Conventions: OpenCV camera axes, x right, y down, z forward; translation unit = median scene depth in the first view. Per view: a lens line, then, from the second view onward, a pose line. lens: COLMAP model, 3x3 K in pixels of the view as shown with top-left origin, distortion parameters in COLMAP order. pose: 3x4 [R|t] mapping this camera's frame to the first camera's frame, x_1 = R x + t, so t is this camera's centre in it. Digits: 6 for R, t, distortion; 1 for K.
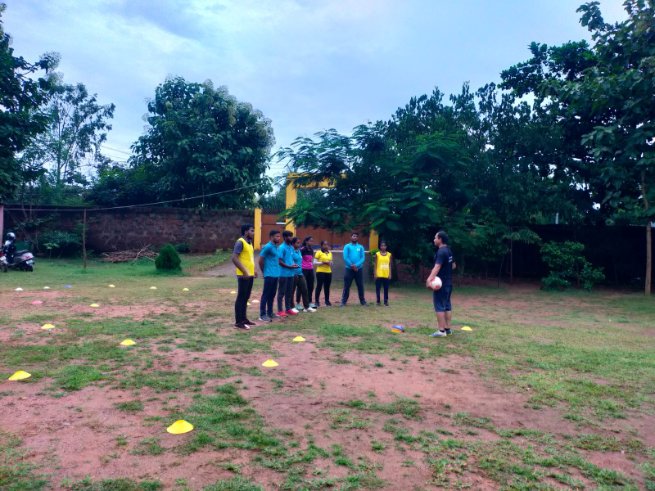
lens RADIAL K [[450.1, 0, 327.4], [0, 450.1, 246.7], [0, 0, 1]] dist [-0.006019, 0.000075]
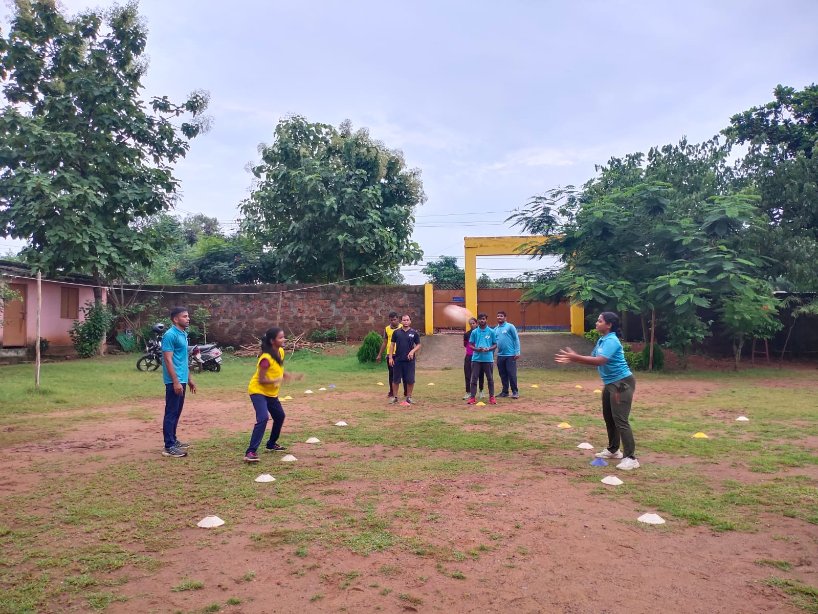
lens RADIAL K [[601.3, 0, 409.0], [0, 601.3, 305.7], [0, 0, 1]] dist [-0.006638, -0.009984]
pose [[0.994850, -0.027688, 0.097506, -0.286482], [0.031201, 0.998911, -0.034686, -0.008568], [-0.096440, 0.037550, 0.994630, -0.048583]]
